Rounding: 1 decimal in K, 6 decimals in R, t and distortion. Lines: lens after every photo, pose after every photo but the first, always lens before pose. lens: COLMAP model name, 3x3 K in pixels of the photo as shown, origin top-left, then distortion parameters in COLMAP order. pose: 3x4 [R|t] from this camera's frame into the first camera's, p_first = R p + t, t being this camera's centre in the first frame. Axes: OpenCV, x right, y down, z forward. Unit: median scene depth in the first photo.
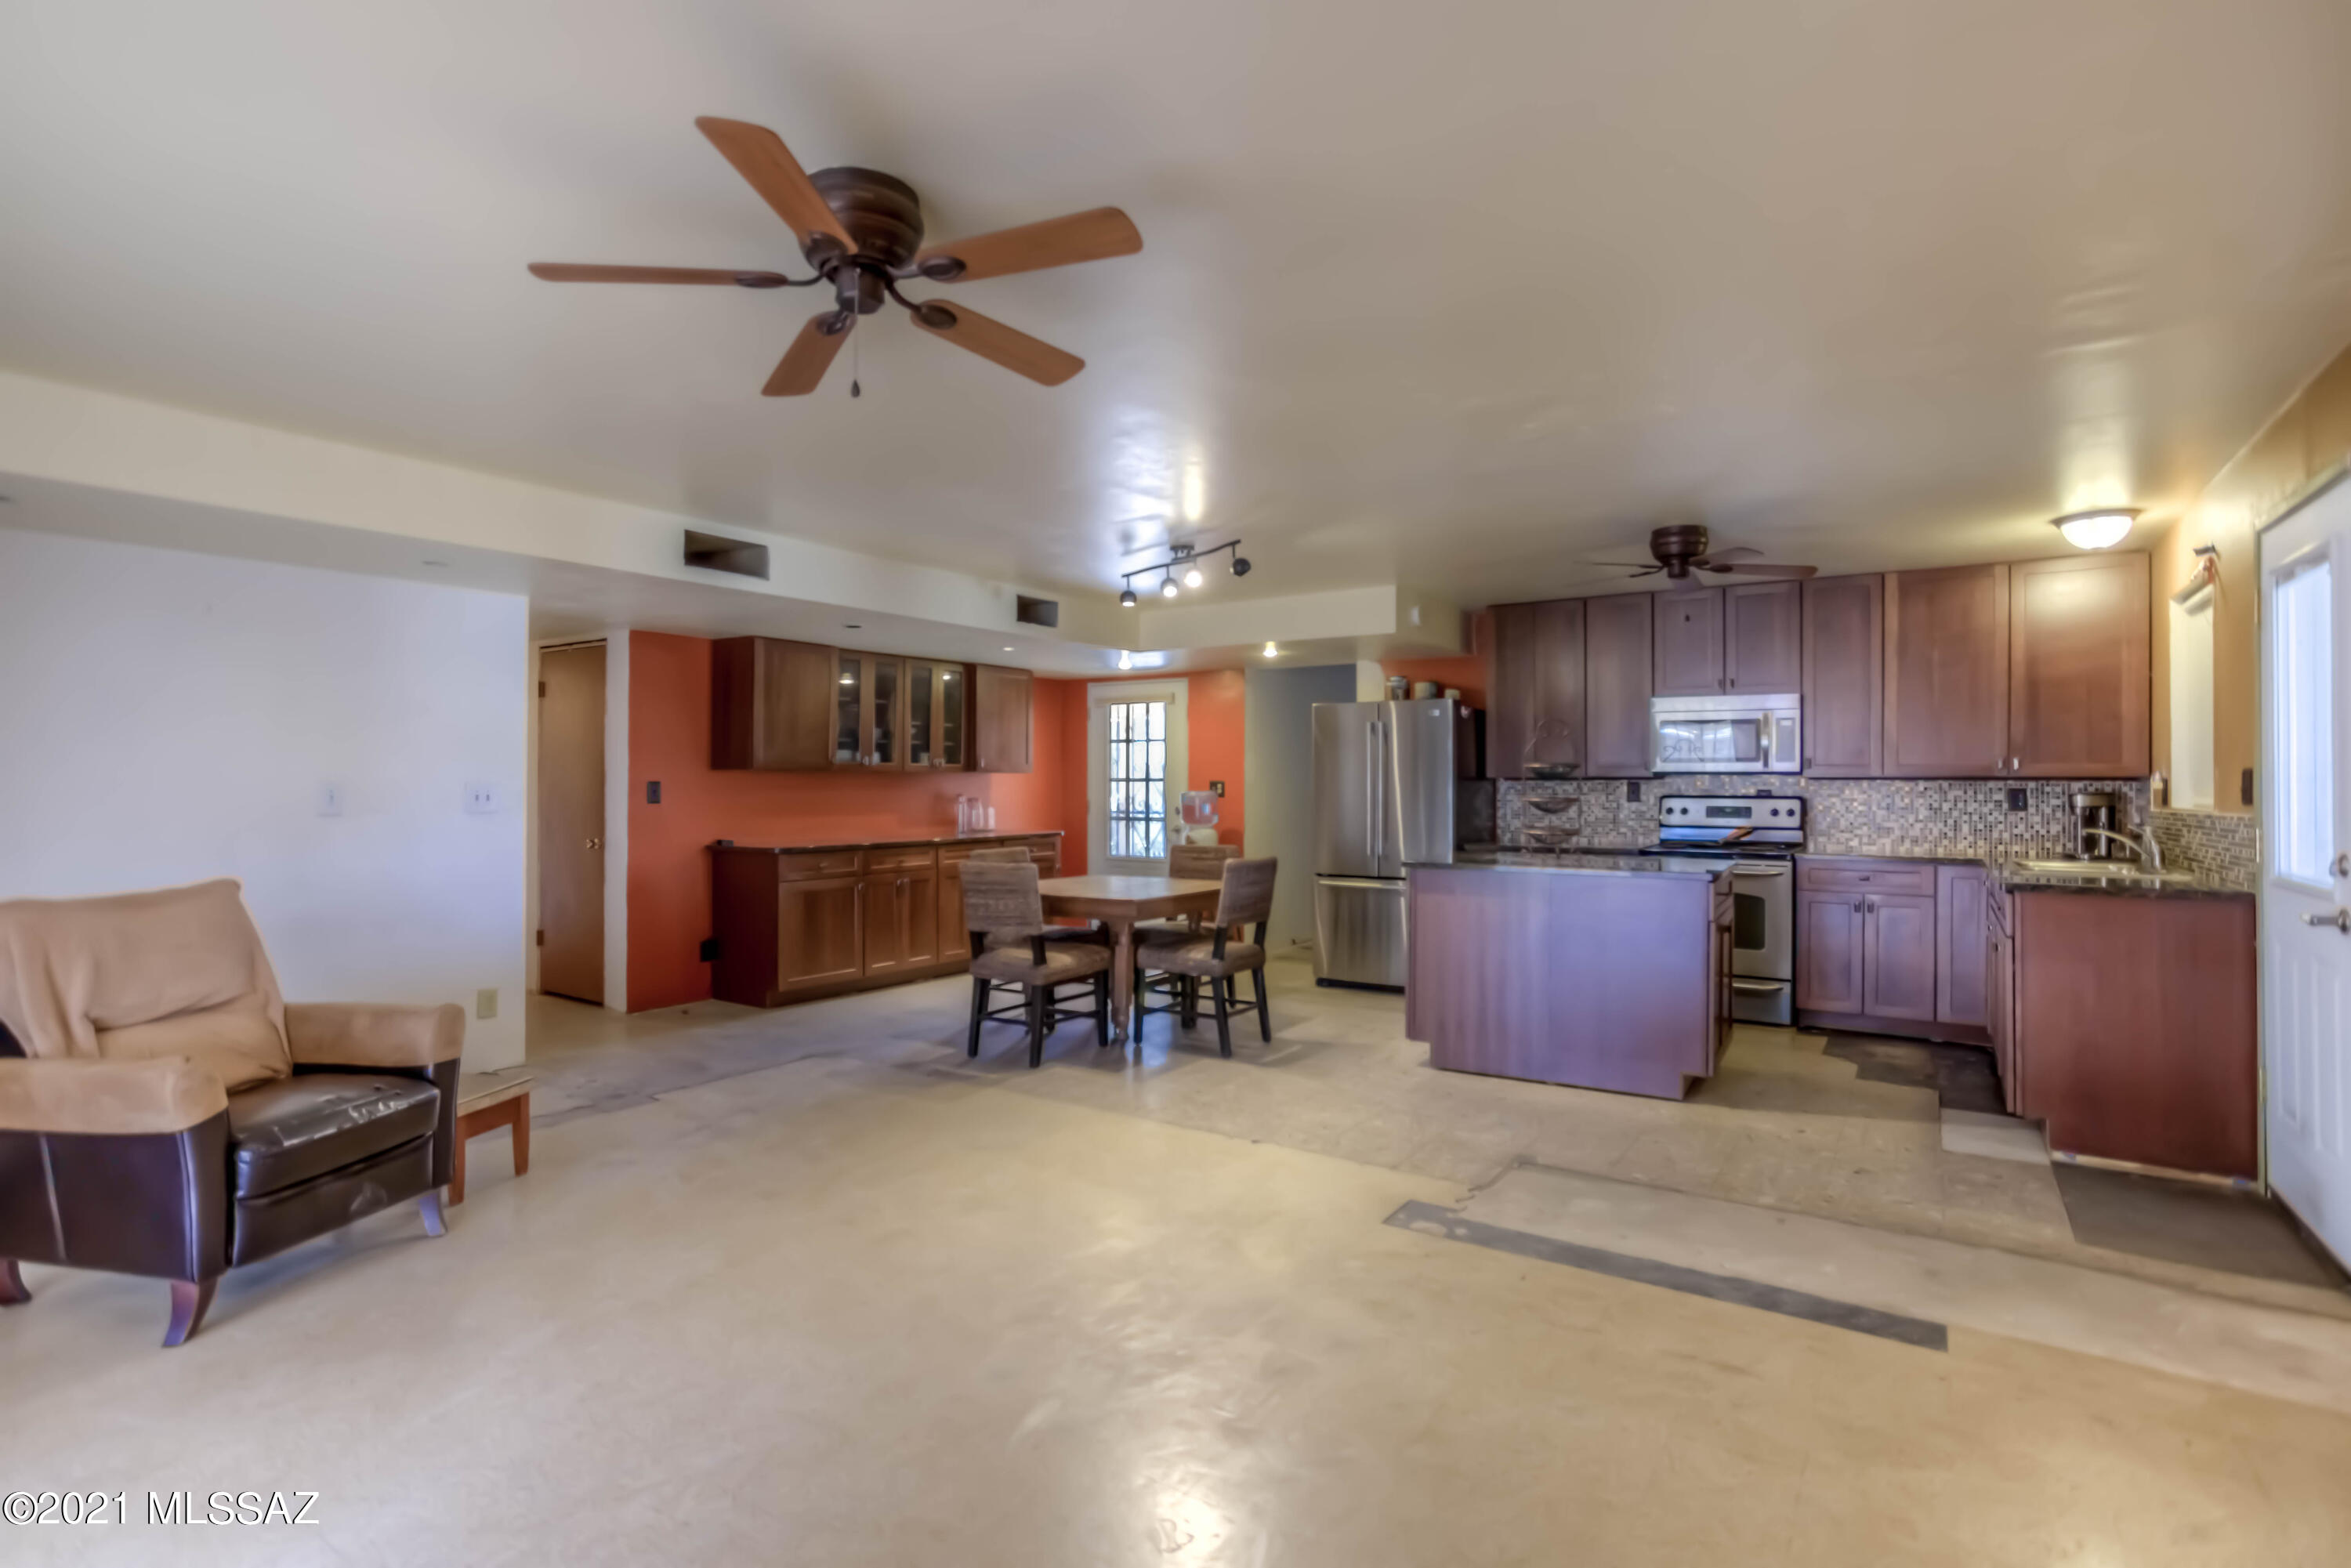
lens RADIAL K [[1150.1, 0, 1177.5], [0, 1150.1, 770.3], [0, 0, 1]] dist [-0.031959, 0.033046]
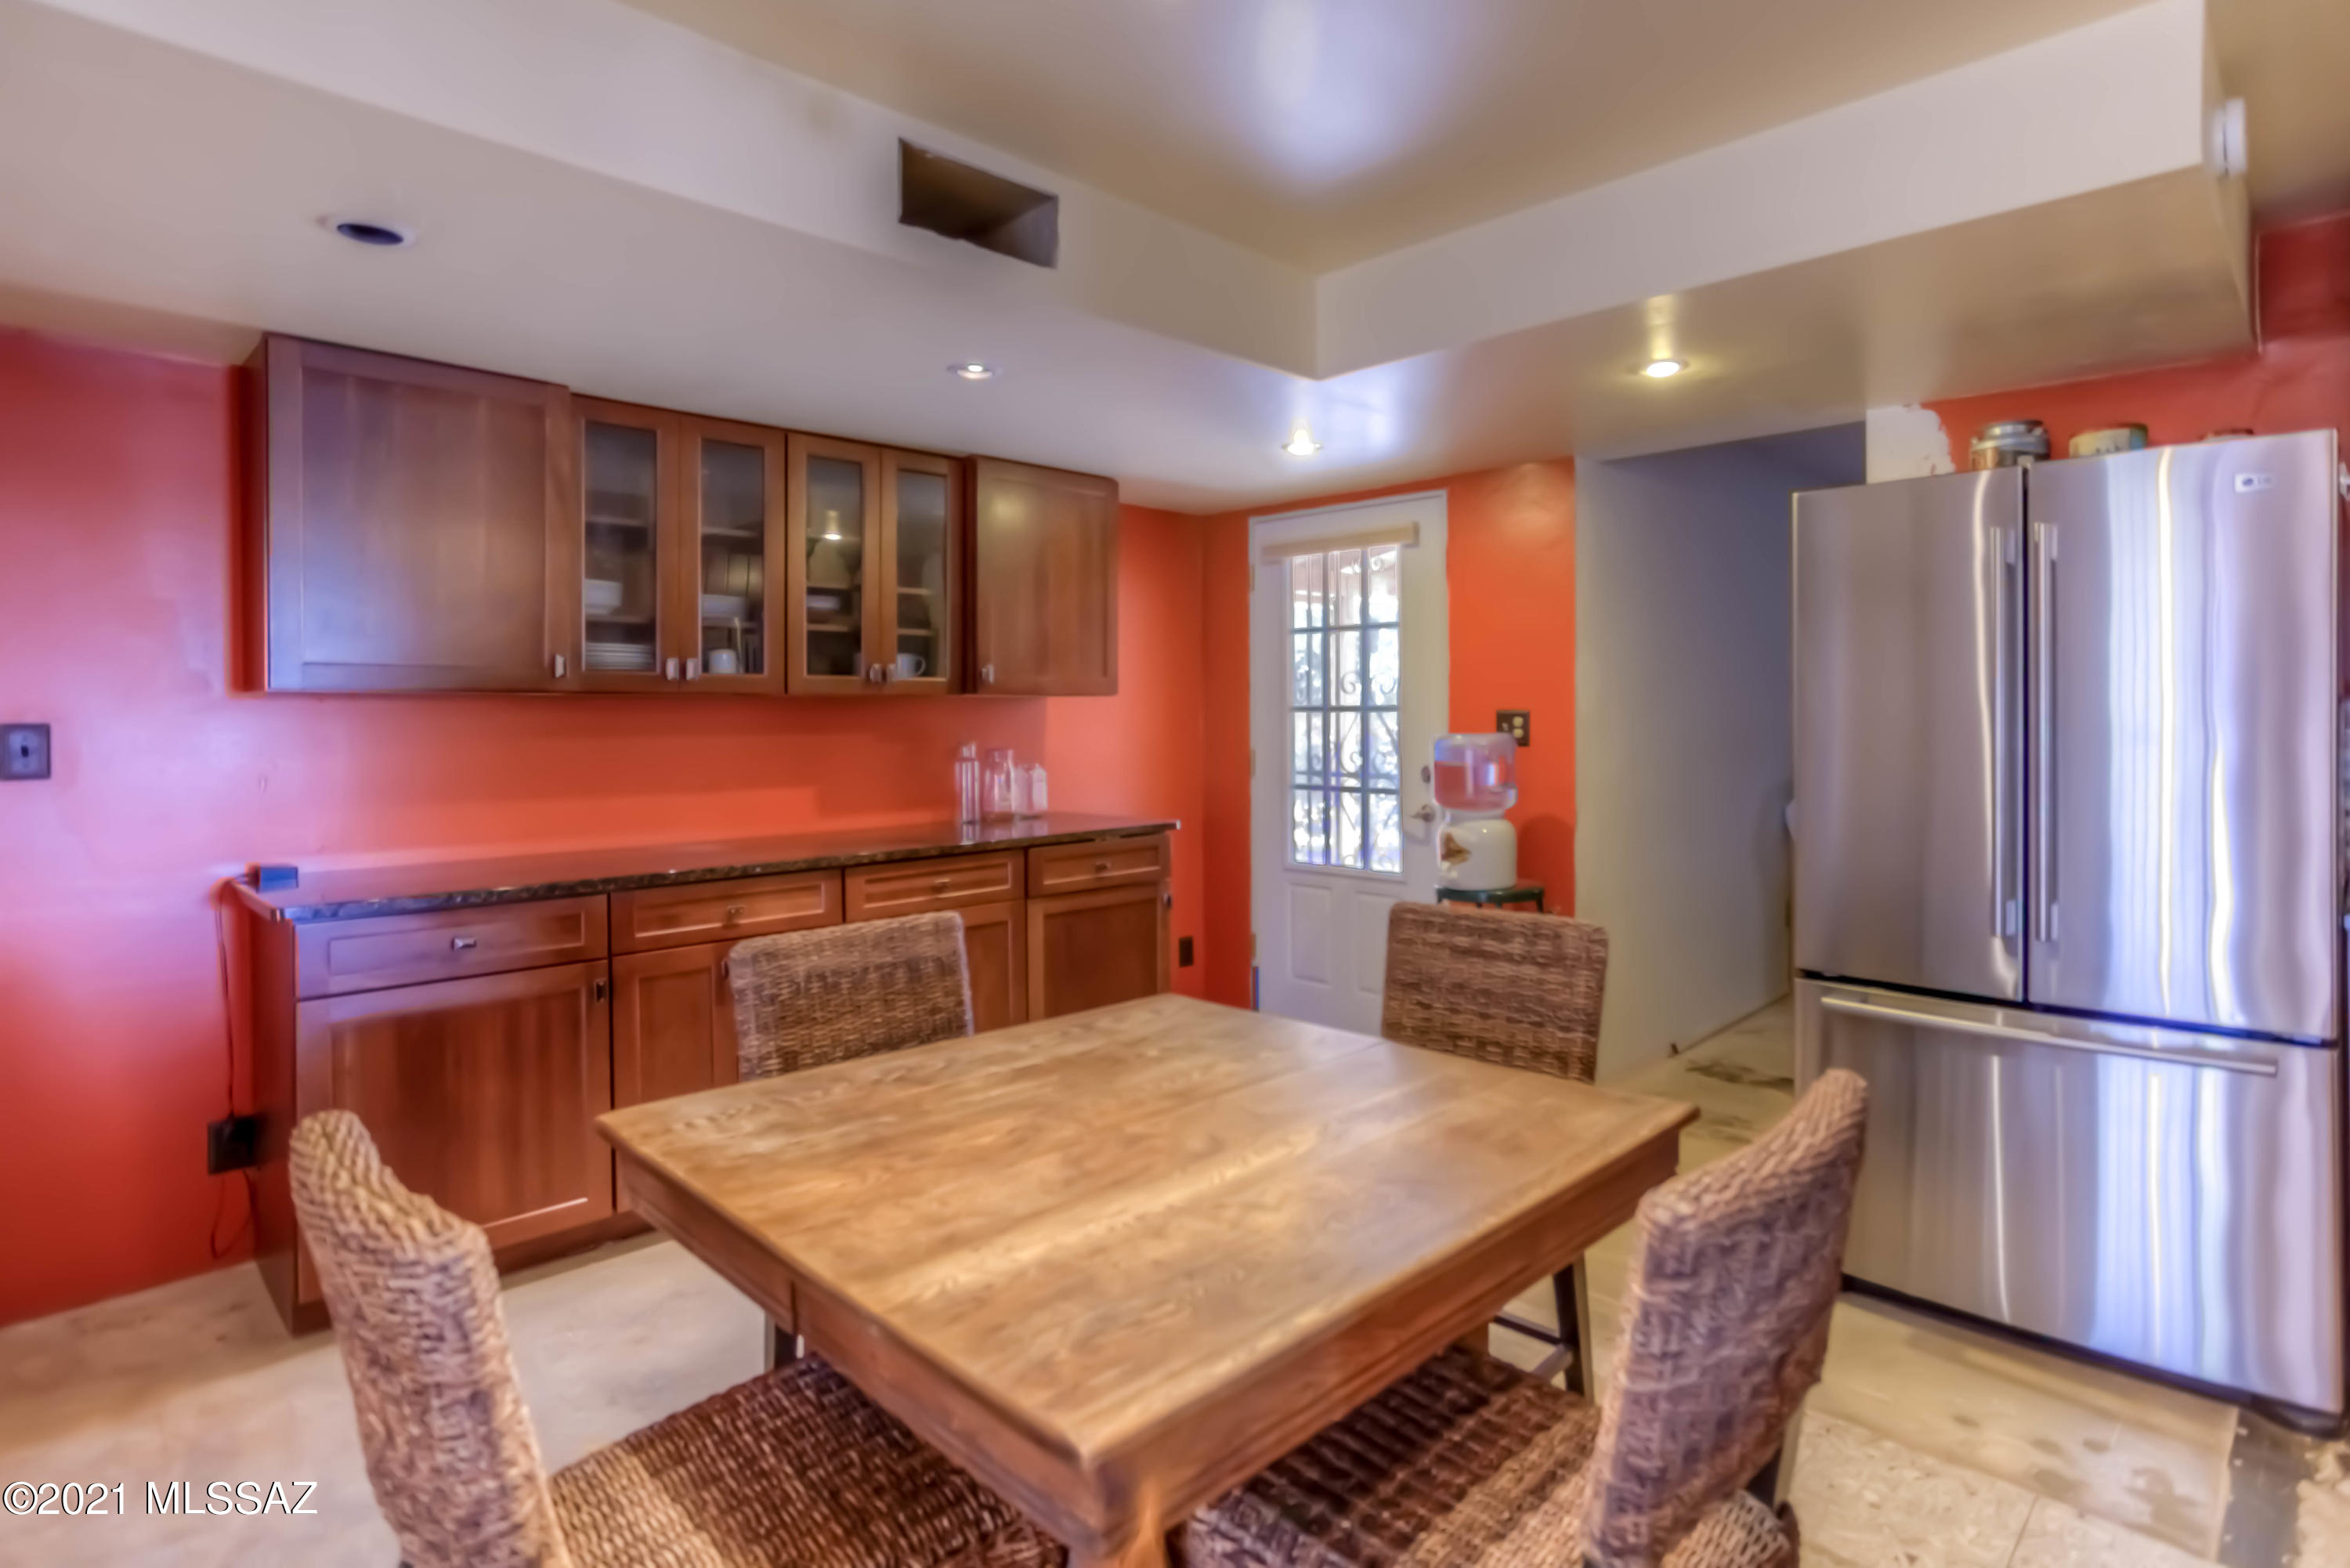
lens RADIAL K [[1226.1, 0, 1255.4], [0, 1226.1, 722.9], [0, 0, 1]] dist [-0.026294, 0.023060]
pose [[0.987746, -0.004217, -0.156014, 0.012676], [0.007534, 0.999758, 0.020672, 0.004846], [0.155889, -0.021594, 0.987538, 0.688305]]
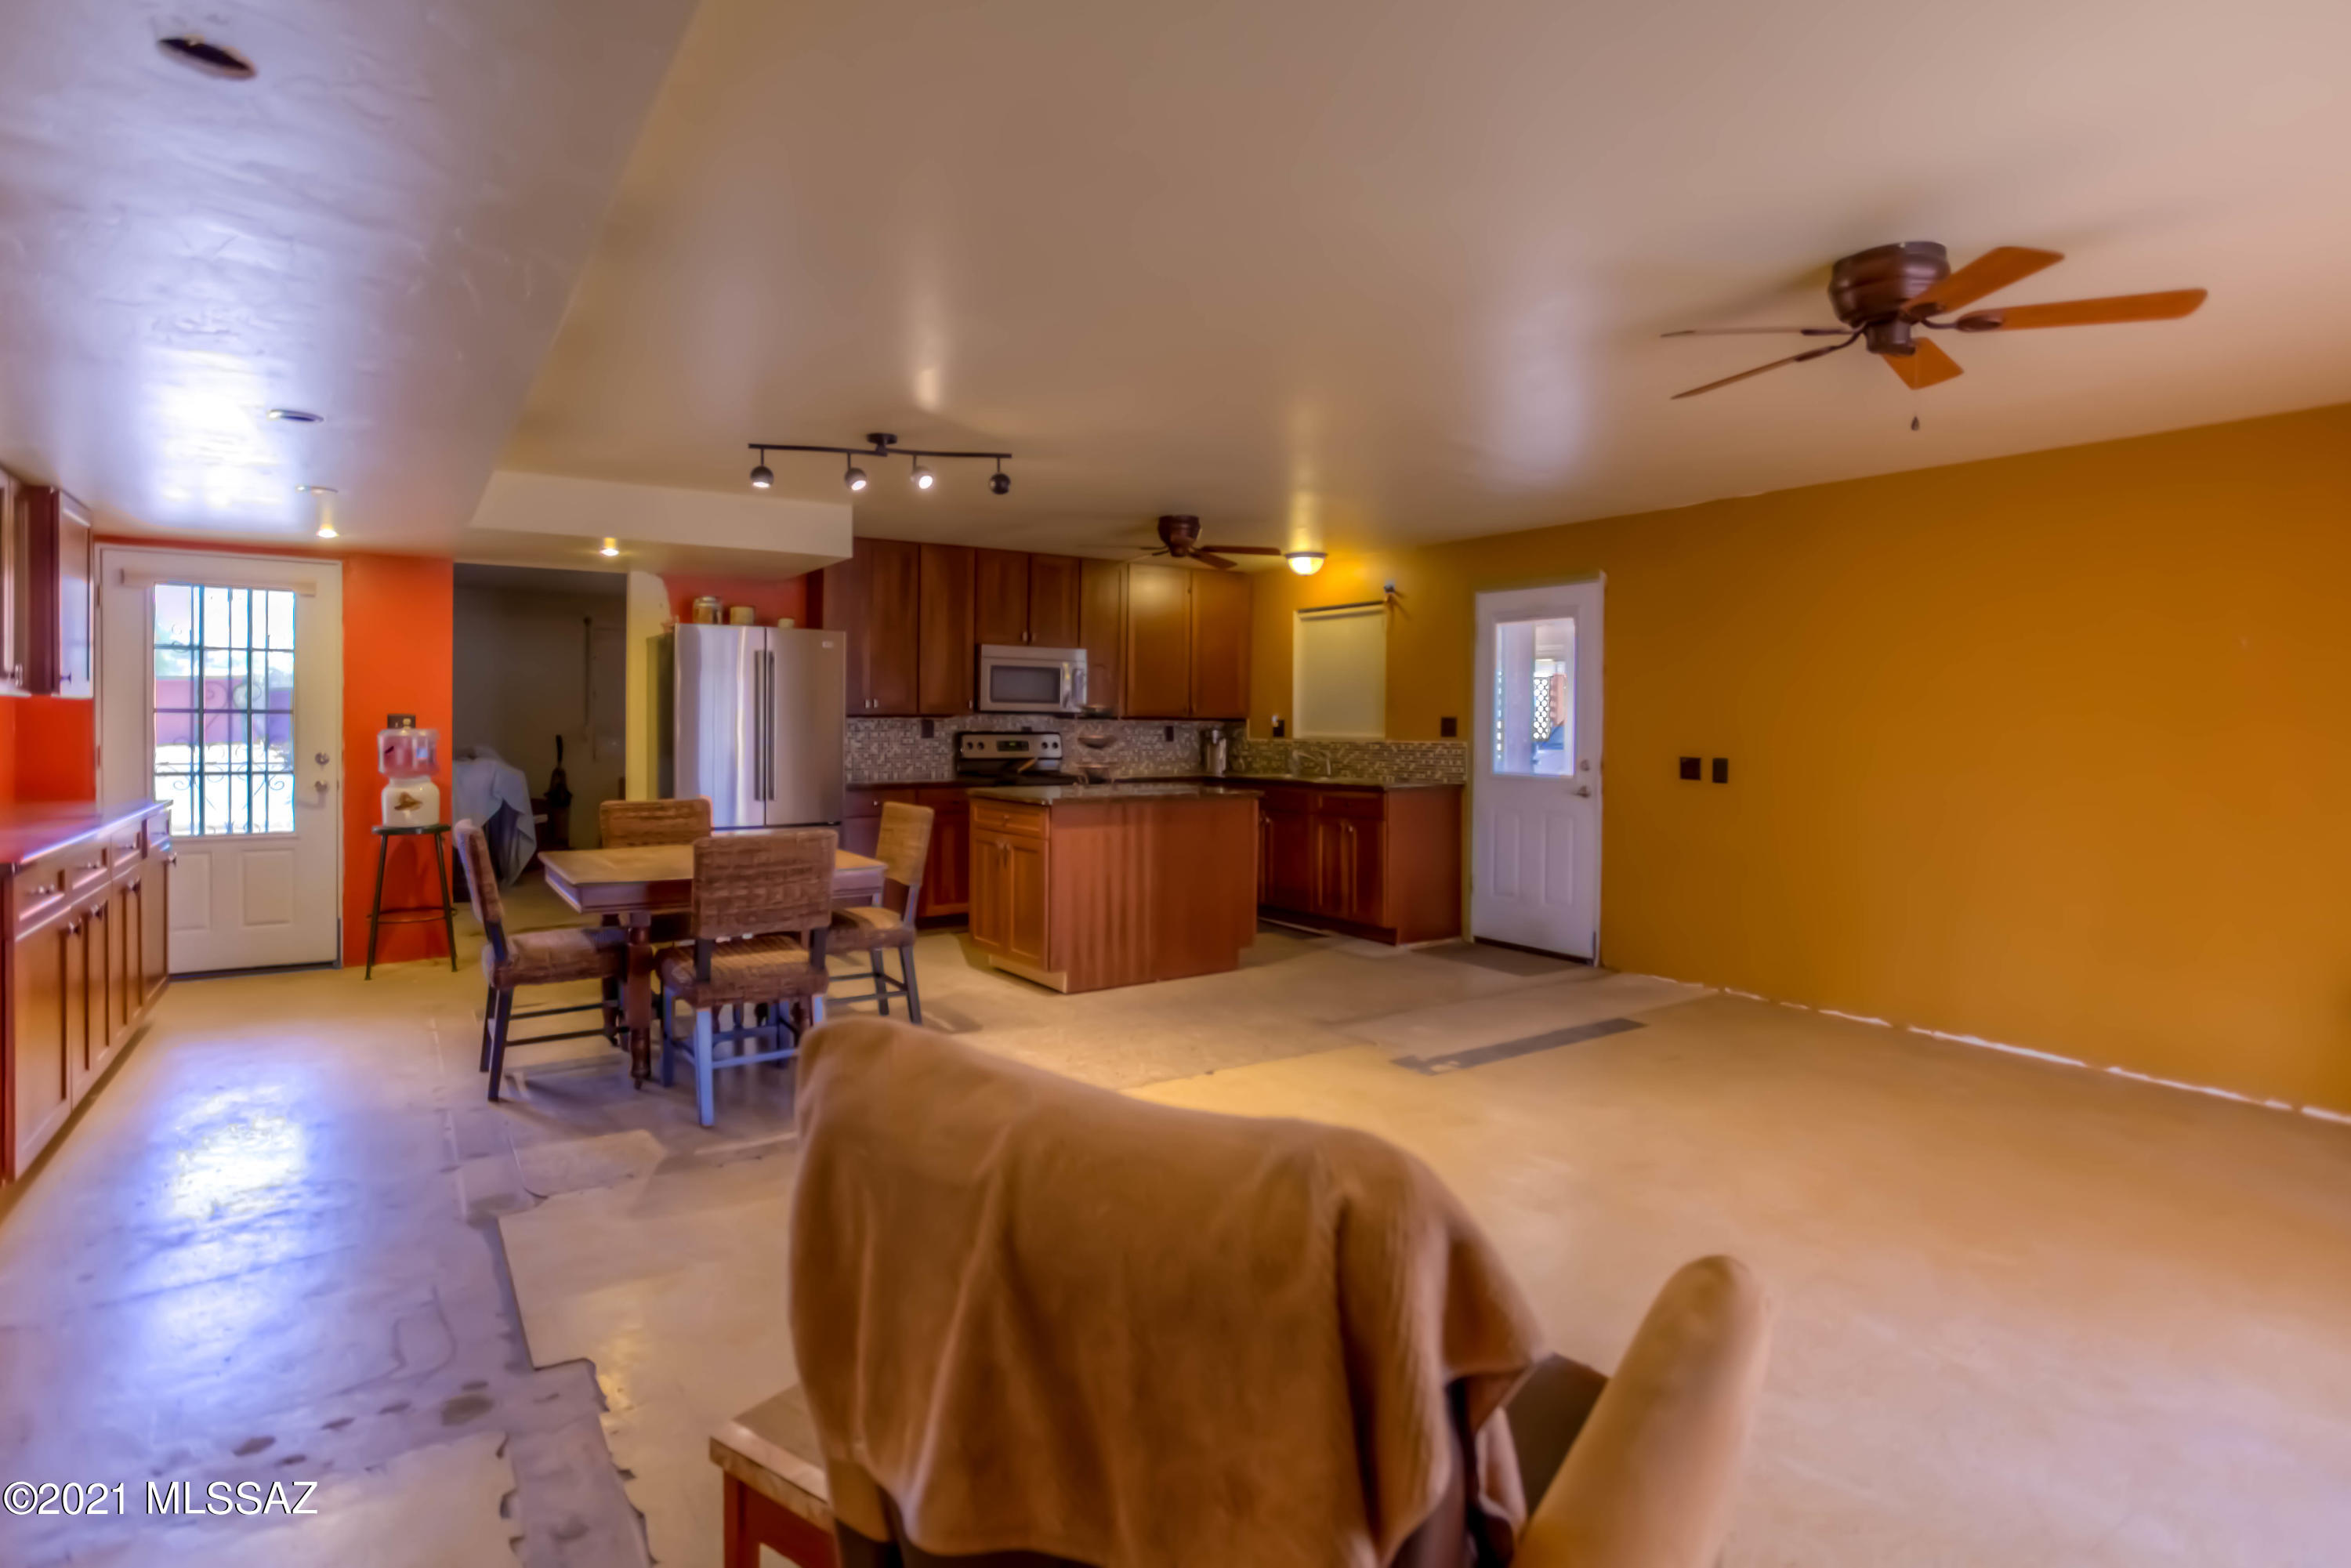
lens RADIAL K [[1164.2, 0, 1162.8], [0, 1164.2, 729.8], [0, 0, 1]] dist [-0.139491, 0.097015]
pose [[0.370206, -0.004505, 0.928939, -0.585798], [-0.018770, 0.999748, 0.012329, 0.002659], [-0.928760, -0.022000, 0.370028, 0.429296]]
